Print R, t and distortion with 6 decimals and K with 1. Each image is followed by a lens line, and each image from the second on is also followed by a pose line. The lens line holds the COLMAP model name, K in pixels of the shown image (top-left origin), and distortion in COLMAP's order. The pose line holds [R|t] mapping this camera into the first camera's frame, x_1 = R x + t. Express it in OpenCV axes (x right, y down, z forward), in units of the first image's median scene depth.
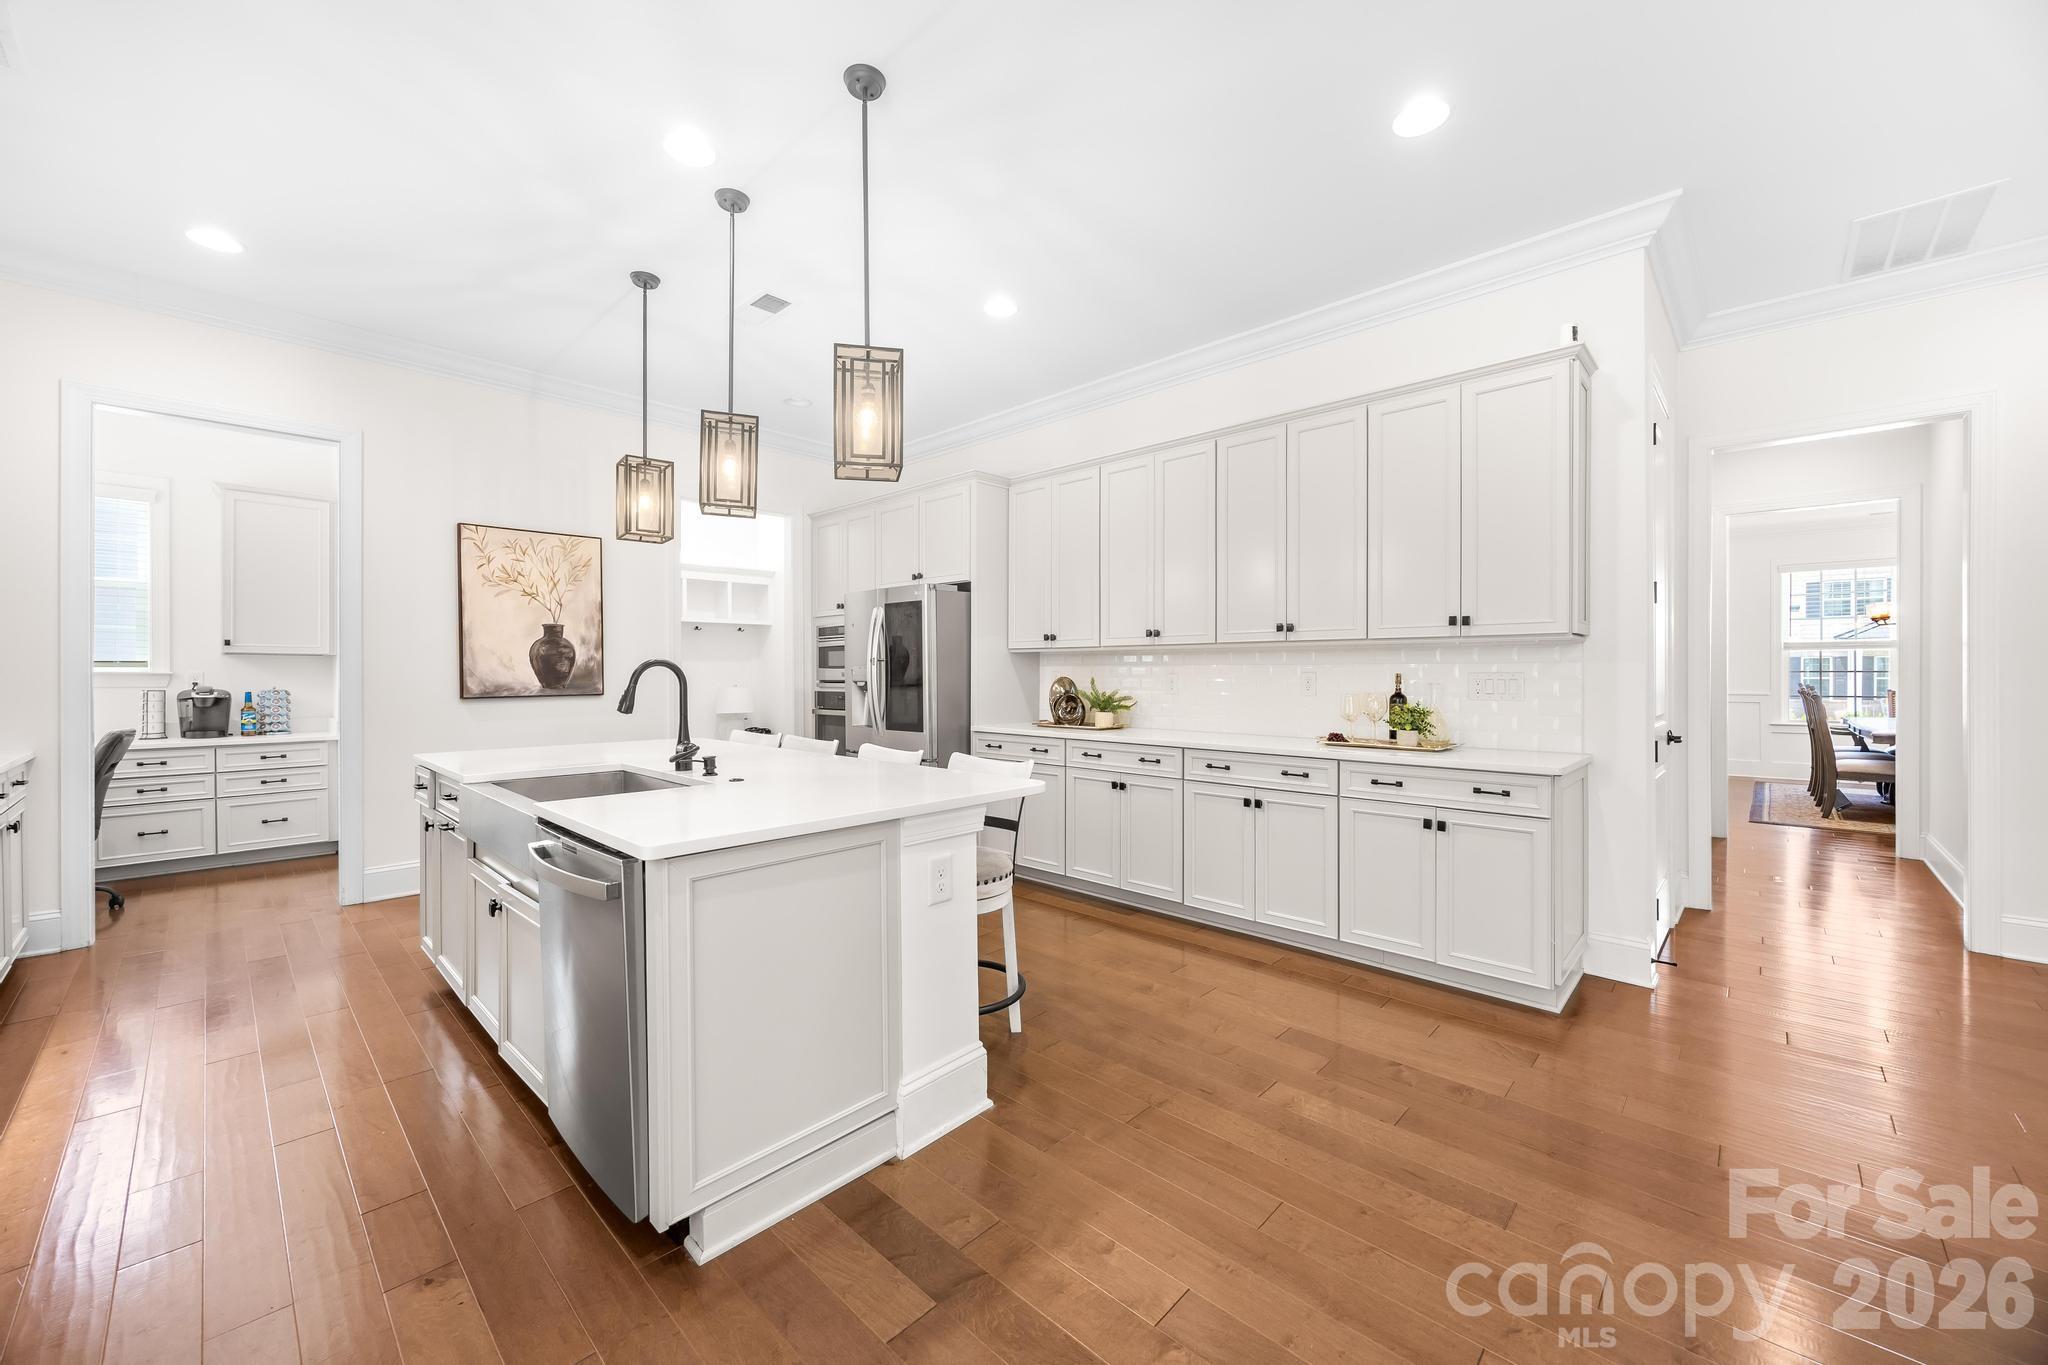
lens RADIAL K [[784.1, 0, 1029.5], [0, 784.1, 683.0], [0, 0, 1]] dist [-0.003669, -0.000546]
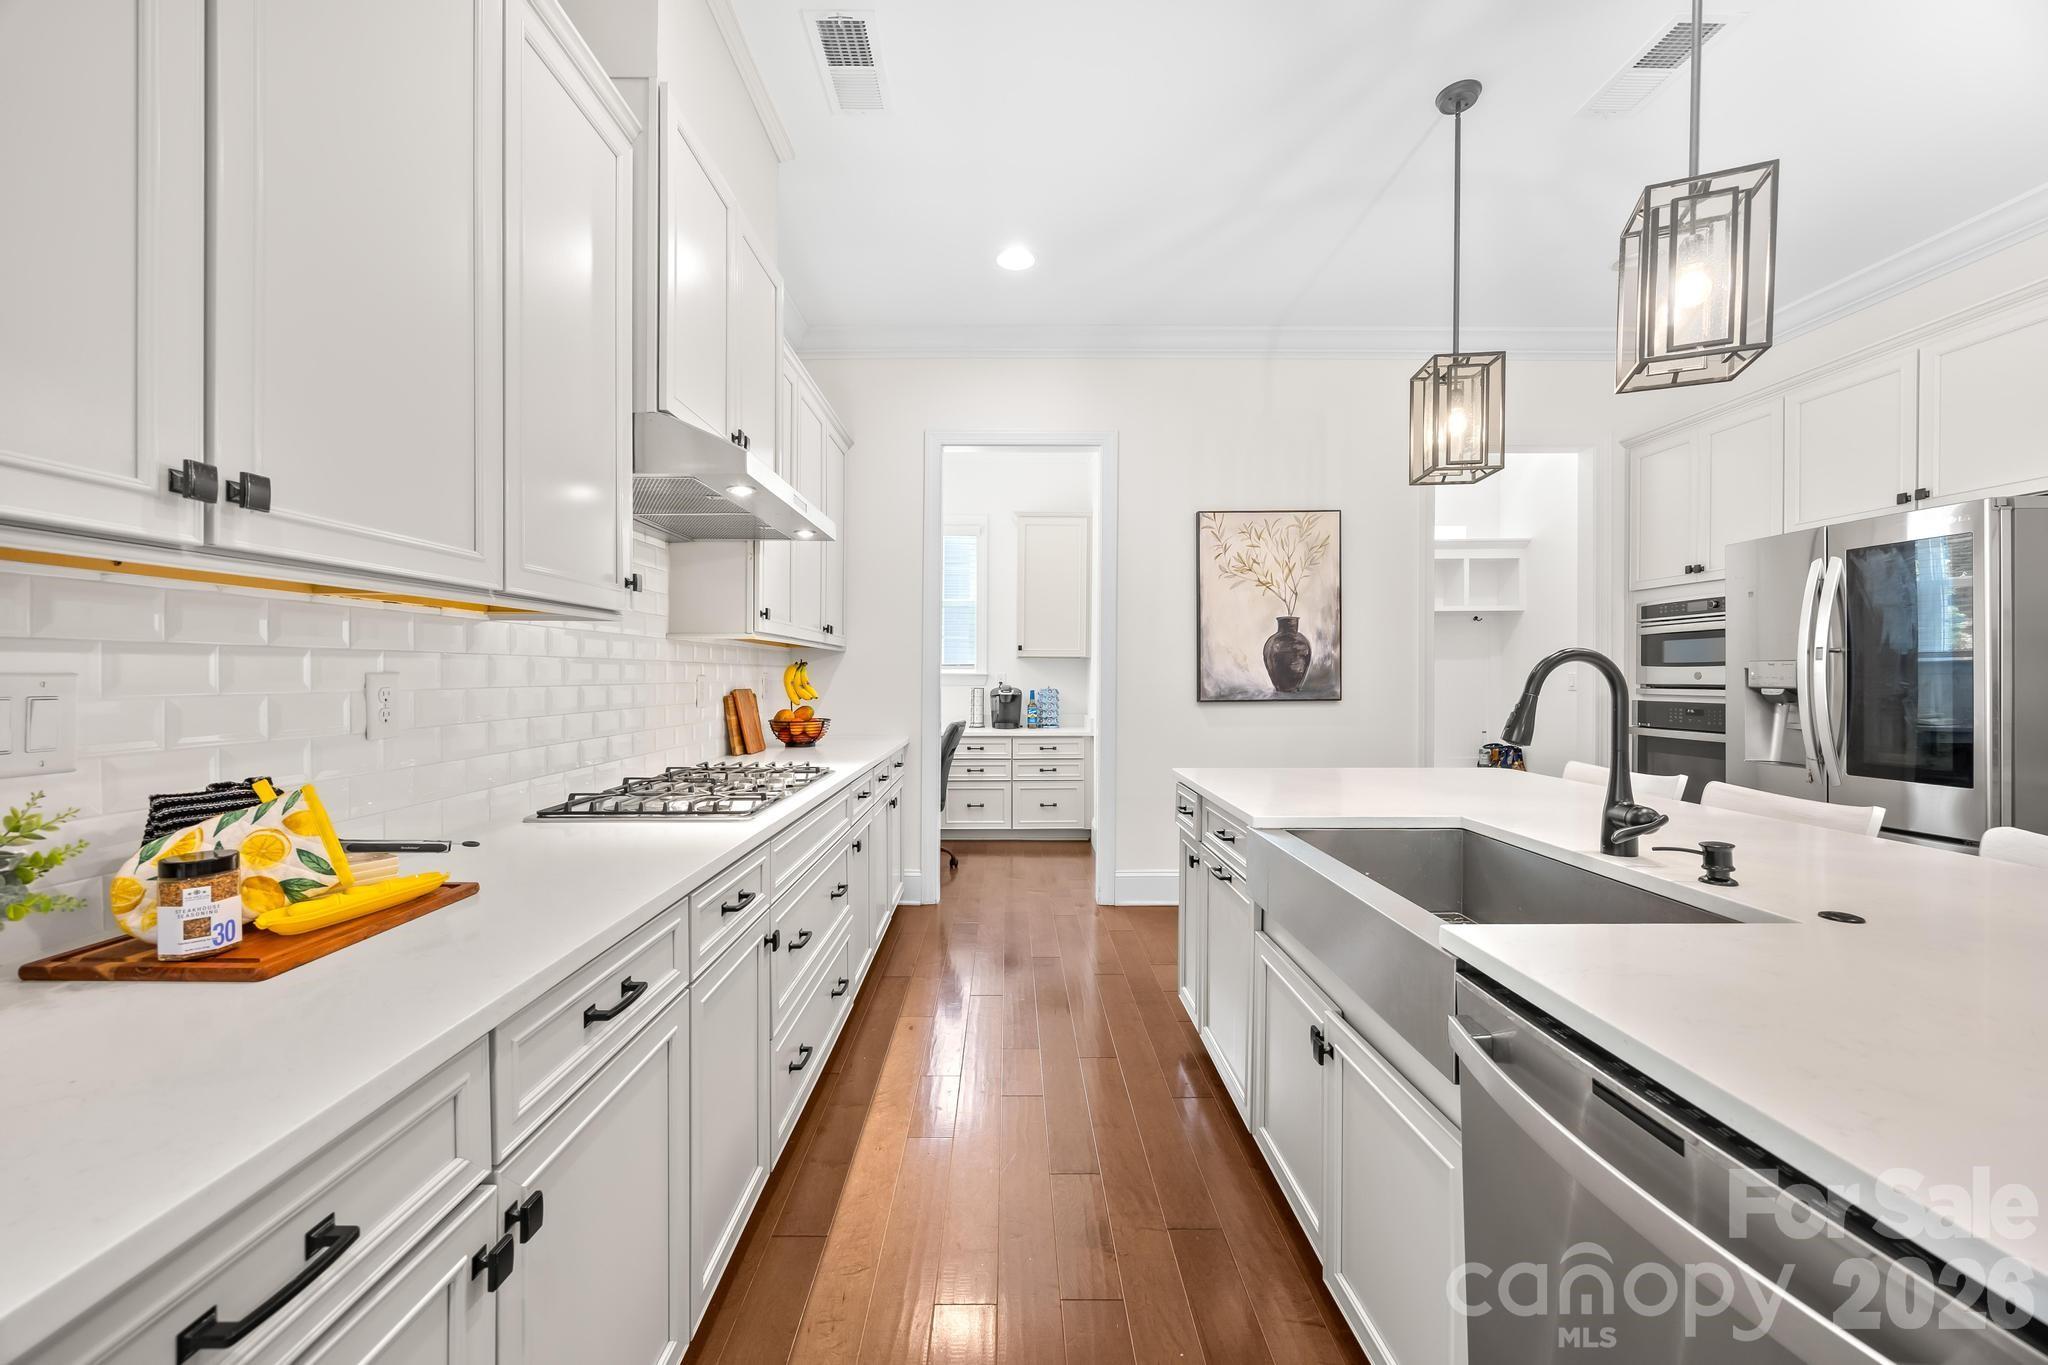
lens RADIAL K [[784.1, 0, 1004.2], [0, 784.1, 674.0], [0, 0, 1]] dist [-0.003669, -0.000546]
pose [[0.684854, -0.000349, -0.728680, -0.192479], [-0.008887, 0.999922, -0.008831, -0.002204], [0.728626, 0.012524, 0.684797, 0.183228]]
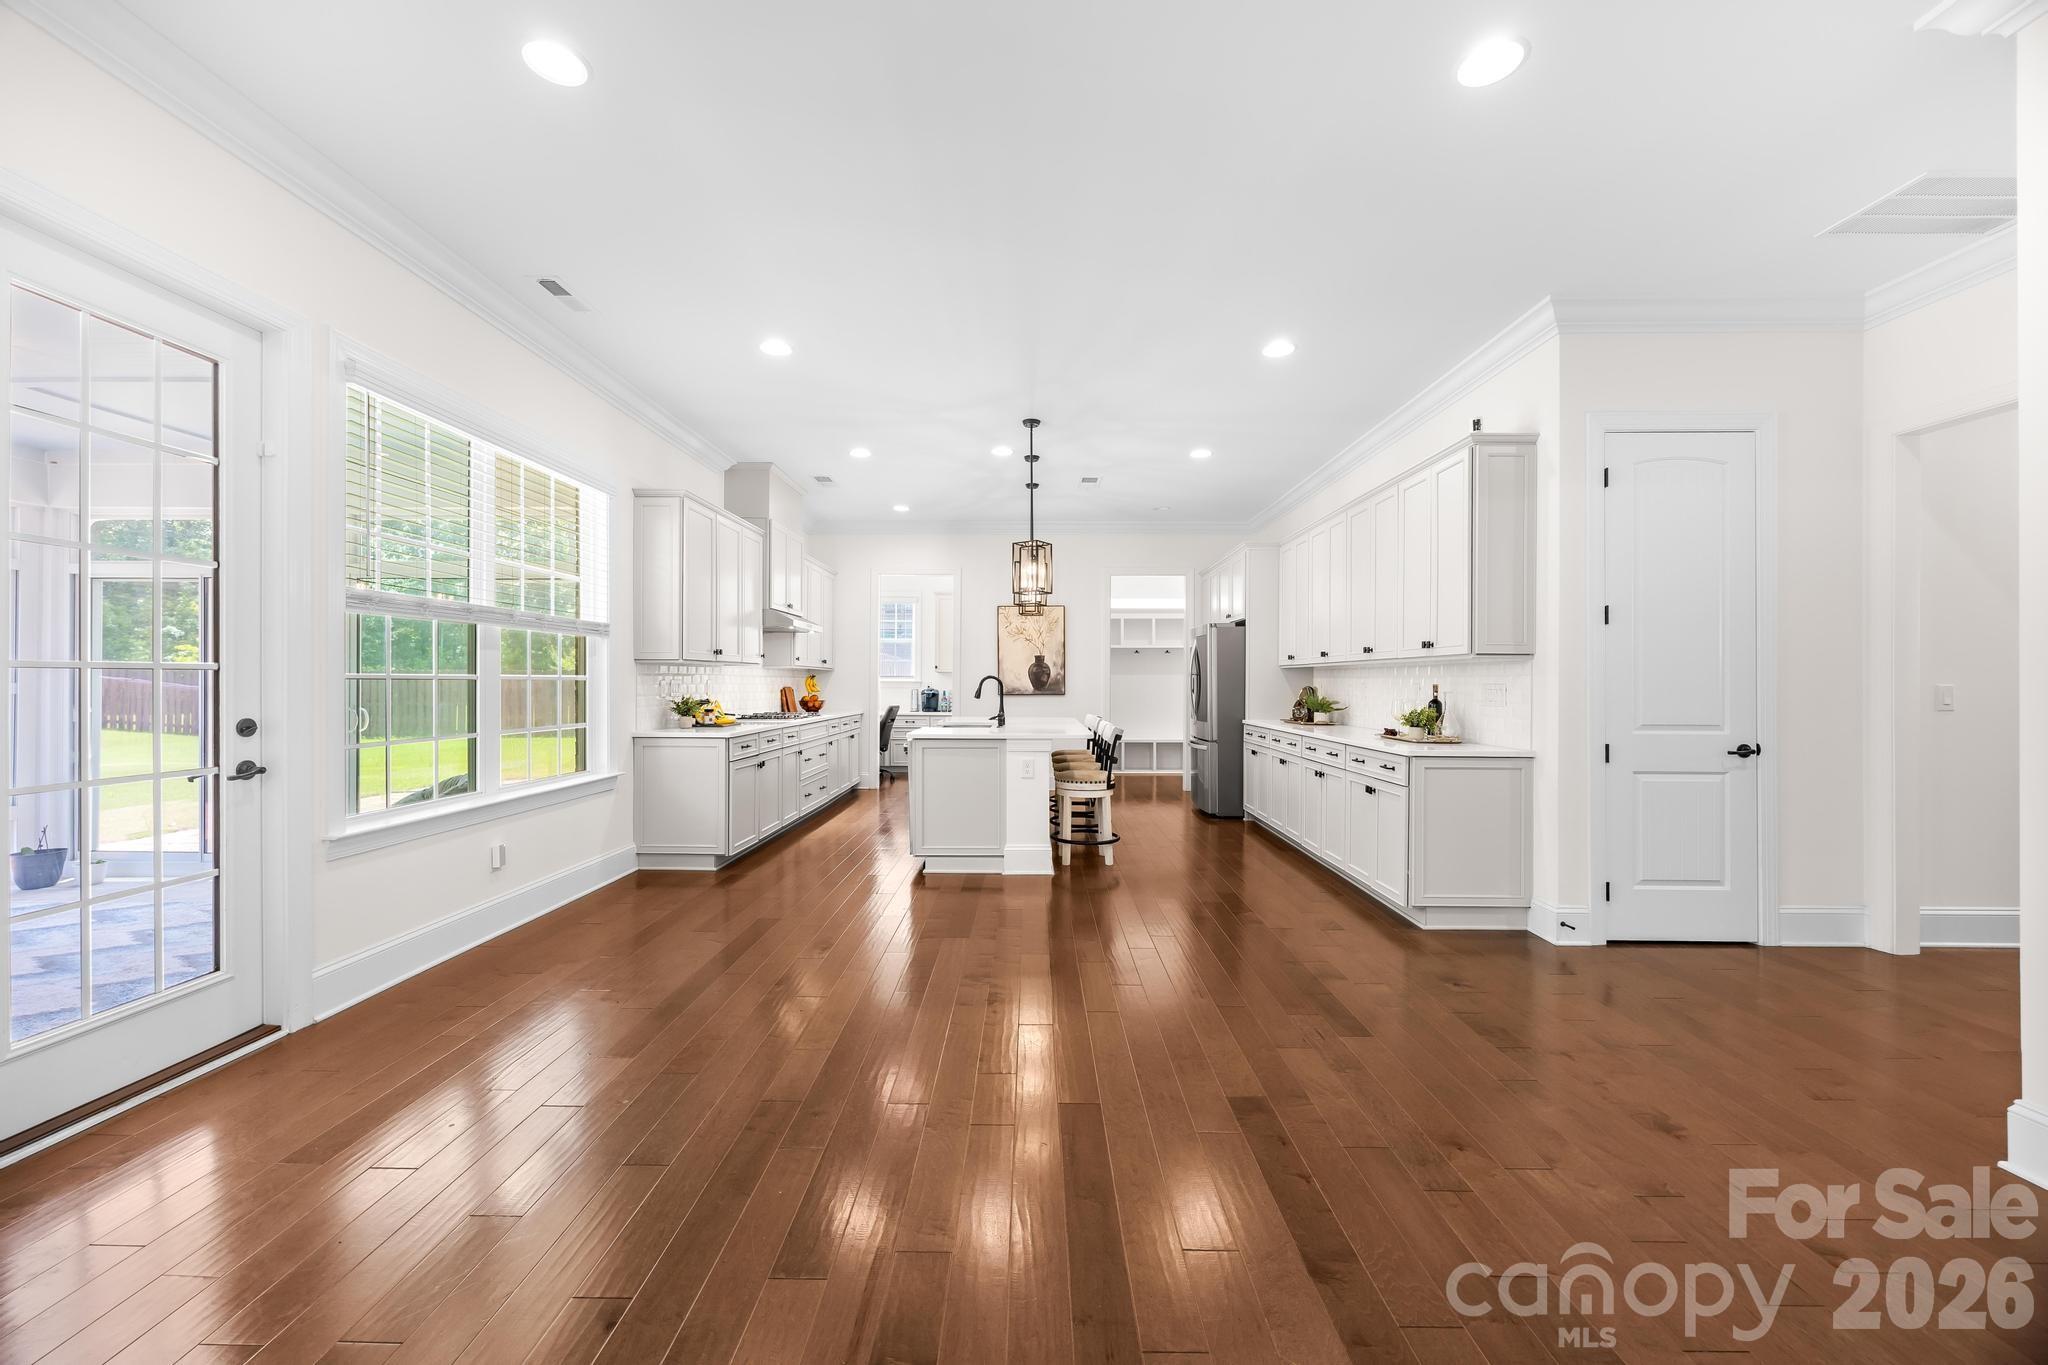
lens RADIAL K [[784.1, 0, 1013.4], [0, 784.1, 678.2], [0, 0, 1]] dist [-0.003669, -0.000546]
pose [[0.672188, -0.000180, -0.740381, 0.701449], [-0.013616, 0.999828, -0.012605, 0.002575], [0.740255, 0.018554, 0.672070, -0.277004]]
